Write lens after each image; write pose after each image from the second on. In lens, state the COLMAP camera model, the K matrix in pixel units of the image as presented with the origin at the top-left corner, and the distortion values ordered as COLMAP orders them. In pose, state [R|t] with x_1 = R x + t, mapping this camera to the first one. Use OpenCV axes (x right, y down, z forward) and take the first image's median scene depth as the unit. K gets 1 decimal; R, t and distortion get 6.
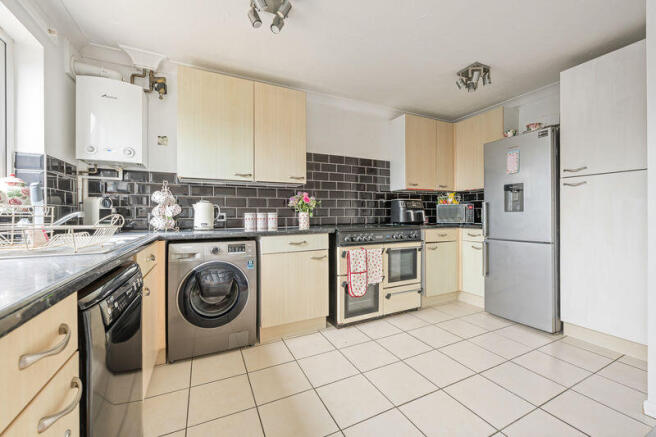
lens RADIAL K [[262.7, 0, 326.9], [0, 262.7, 214.2], [0, 0, 1]] dist [0.002271, 0.000195]
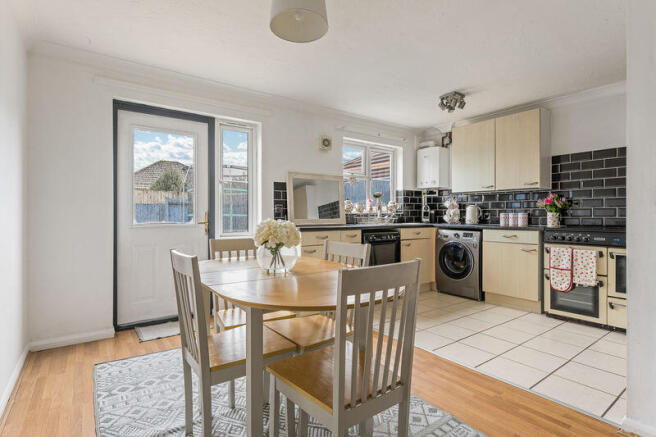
lens RADIAL K [[329.5, 0, 328.0], [0, 329.5, 213.3], [0, 0, 1]] dist [-0.000435, -0.000028]
pose [[0.173172, 0.002942, -0.984887, 1.280583], [0.000455, 0.999995, 0.003067, -0.009789], [0.984892, -0.000979, 0.173169, -0.167832]]
